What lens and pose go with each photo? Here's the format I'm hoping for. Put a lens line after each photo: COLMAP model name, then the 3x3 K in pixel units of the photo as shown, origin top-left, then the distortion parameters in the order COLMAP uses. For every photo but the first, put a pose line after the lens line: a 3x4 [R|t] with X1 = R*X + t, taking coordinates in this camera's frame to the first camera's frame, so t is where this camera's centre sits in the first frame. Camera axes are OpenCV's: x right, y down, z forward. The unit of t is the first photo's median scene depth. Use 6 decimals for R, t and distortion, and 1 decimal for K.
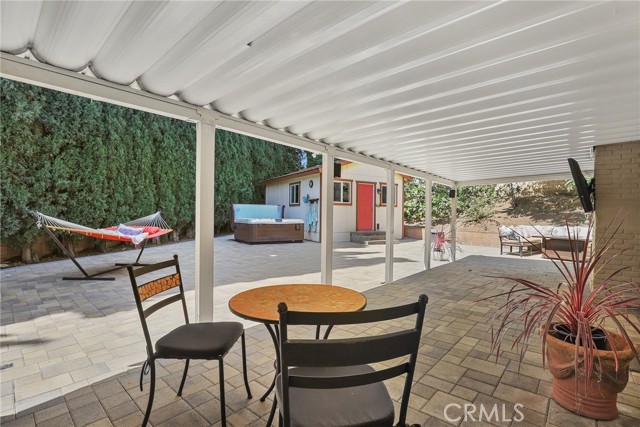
lens RADIAL K [[297.1, 0, 320.0], [0, 297.1, 213.5], [0, 0, 1]] dist [-0.033942, 0.000295]
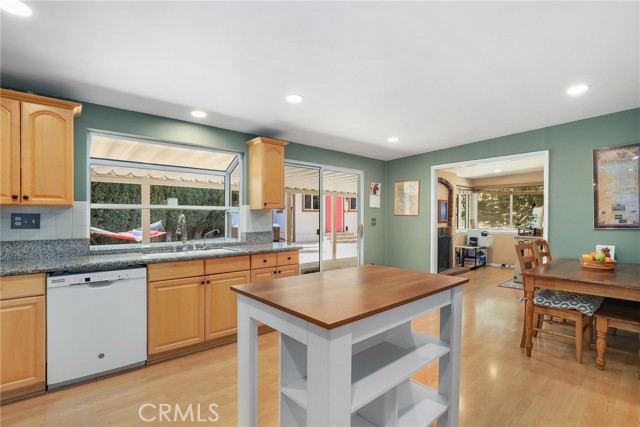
lens RADIAL K [[297.2, 0, 321.1], [0, 297.2, 223.5], [0, 0, 1]] dist [-0.024605, 0.001094]
pose [[0.992811, -0.012235, -0.119066, 0.262418], [0.015223, 0.999591, 0.024221, -0.008482], [0.118721, -0.025859, 0.992591, -0.234558]]
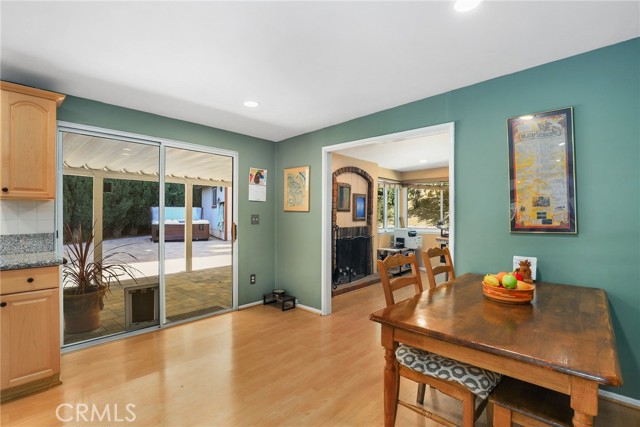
lens RADIAL K [[297.1, 0, 320.0], [0, 297.1, 213.5], [0, 0, 1]] dist [-0.033942, 0.000295]
pose [[0.999973, -0.005767, -0.004581, 0.359323], [0.005782, 0.999978, 0.003289, -0.006636], [0.004562, -0.003315, 0.999984, -0.126470]]
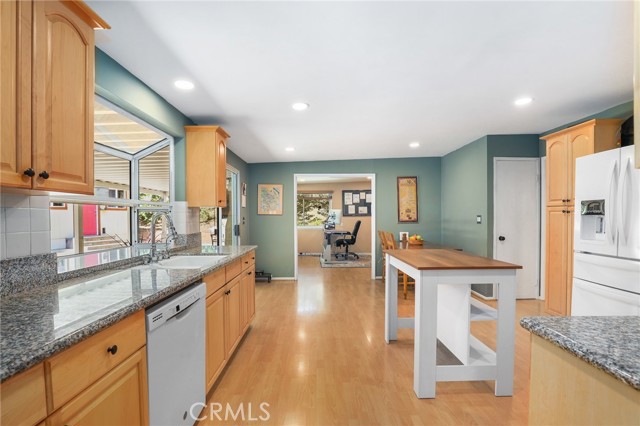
lens RADIAL K [[297.2, 0, 321.1], [0, 297.2, 223.0], [0, 0, 1]] dist [-0.024605, 0.001094]
pose [[0.743327, -0.029587, 0.668274, 0.078067], [0.008080, 0.999346, 0.035257, -0.010525], [-0.668880, -0.020808, 0.743079, -0.205100]]
